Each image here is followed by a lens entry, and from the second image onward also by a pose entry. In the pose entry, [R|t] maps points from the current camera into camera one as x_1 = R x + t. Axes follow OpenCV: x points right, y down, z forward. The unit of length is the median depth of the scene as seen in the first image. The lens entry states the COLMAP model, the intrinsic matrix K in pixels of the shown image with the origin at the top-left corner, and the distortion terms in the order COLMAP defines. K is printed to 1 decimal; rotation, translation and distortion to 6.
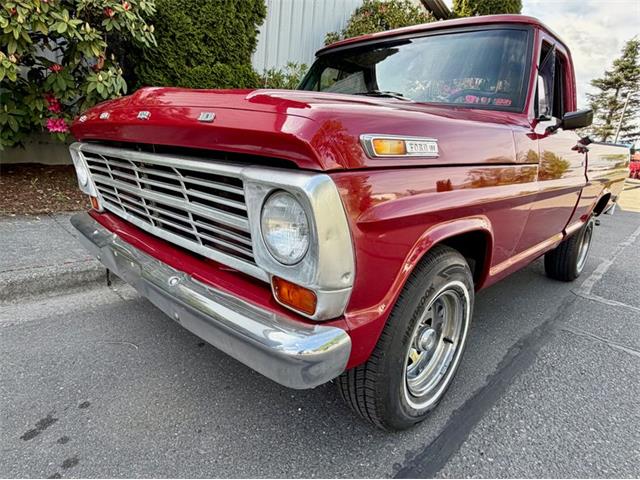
lens RADIAL K [[382.1, 0, 314.0], [0, 382.1, 240.2], [0, 0, 1]] dist [-0.000960, 0.001982]
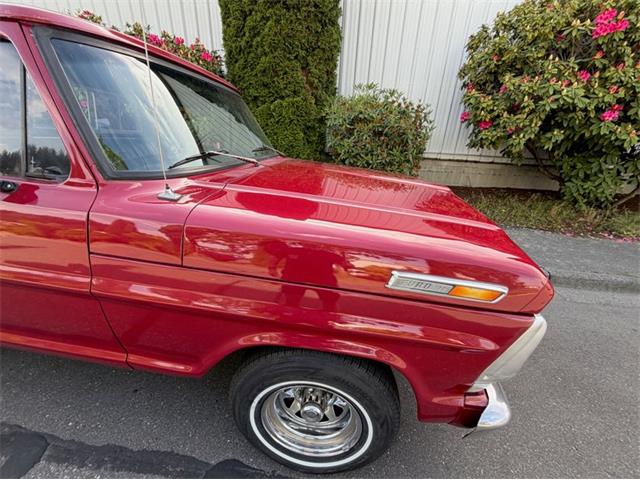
lens RADIAL K [[257.3, 0, 317.5], [0, 257.3, 238.6], [0, 0, 1]] dist [-0.000221, 0.000523]
pose [[0.605866, 0.239704, -0.758597, 0.864810], [-0.185769, 0.969795, 0.158072, -0.226692], [0.773574, 0.045153, 0.632095, 0.780209]]
